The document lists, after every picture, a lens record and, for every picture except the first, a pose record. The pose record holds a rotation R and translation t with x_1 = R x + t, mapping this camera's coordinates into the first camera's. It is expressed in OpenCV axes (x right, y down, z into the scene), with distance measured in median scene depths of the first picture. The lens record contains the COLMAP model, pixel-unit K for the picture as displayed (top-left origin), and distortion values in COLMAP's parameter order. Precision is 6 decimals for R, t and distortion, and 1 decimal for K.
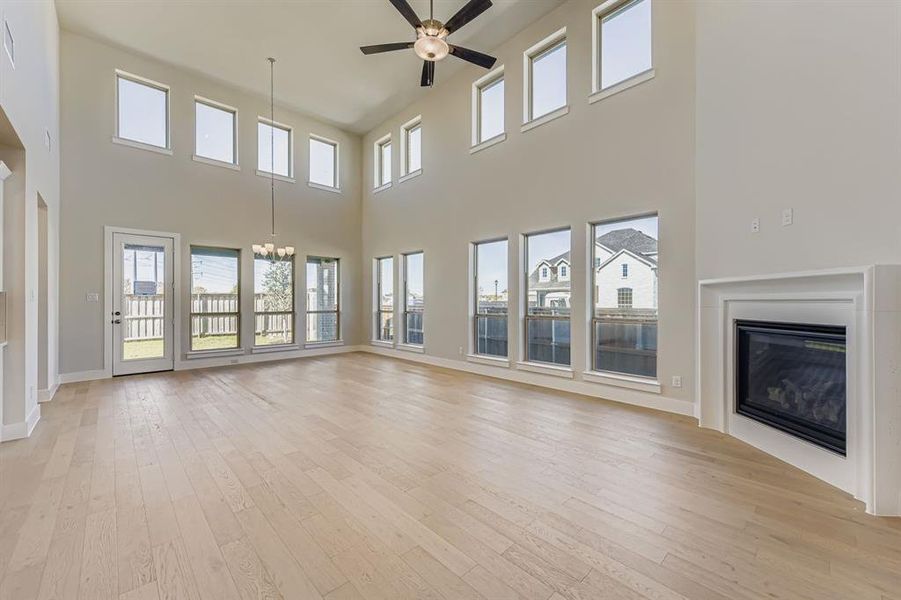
lens RADIAL K [[356.7, 0, 452.6], [0, 356.7, 299.7], [0, 0, 1]] dist [0.014906, -0.003756]
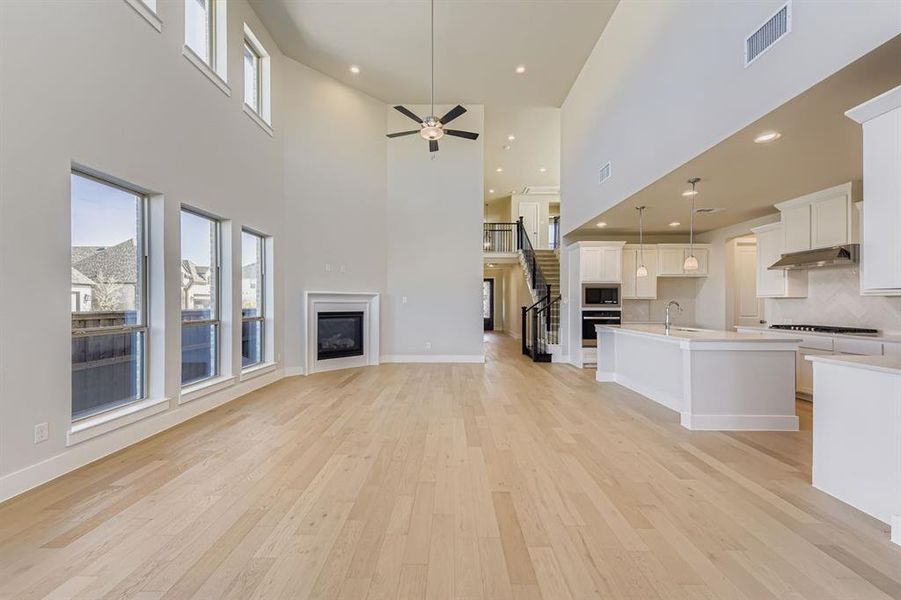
lens RADIAL K [[356.7, 0, 447.8], [0, 356.7, 303.6], [0, 0, 1]] dist [0.014906, -0.003756]
pose [[-0.716765, 0.000944, 0.697314, -0.669179], [-0.002827, 0.999987, -0.004260, 0.007784], [-0.697309, -0.005025, -0.716753, 1.183160]]
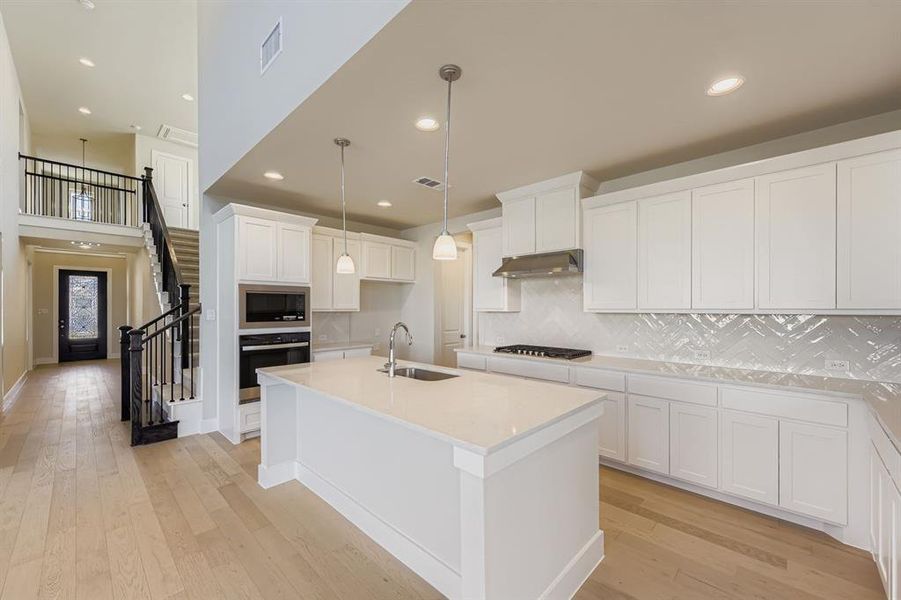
lens RADIAL K [[356.7, 0, 449.0], [0, 356.7, 308.5], [0, 0, 1]] dist [0.014906, -0.003756]
pose [[-0.999267, 0.003333, -0.038135, -0.494412], [0.003477, 0.999987, -0.003710, -0.020549], [0.038122, -0.003839, -0.999266, 0.627378]]
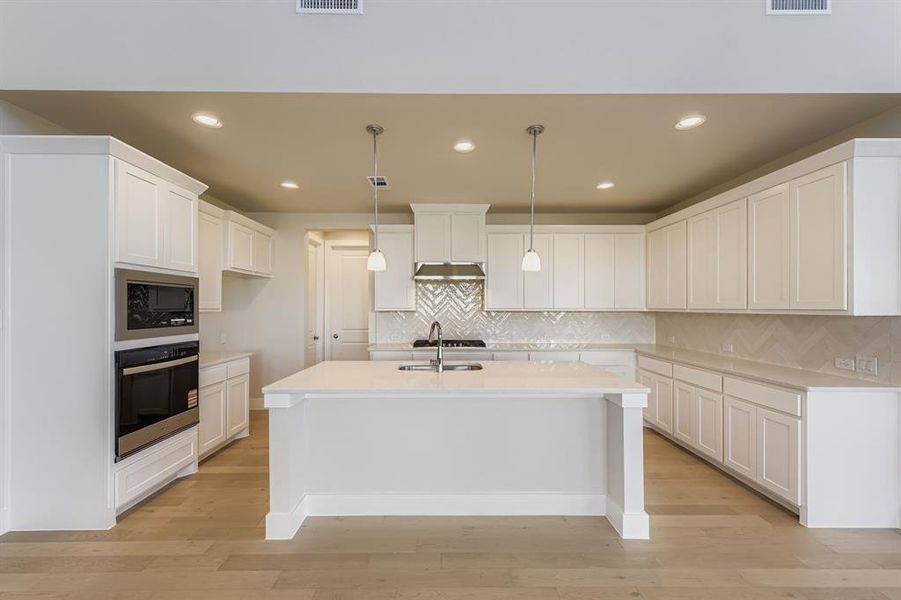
lens RADIAL K [[356.7, 0, 449.8], [0, 356.7, 307.0], [0, 0, 1]] dist [0.014906, -0.003756]
pose [[-0.684240, 0.002309, -0.729253, -0.083362], [0.004482, 0.999989, -0.001039, -0.023633], [0.729243, -0.003979, -0.684243, 0.510637]]
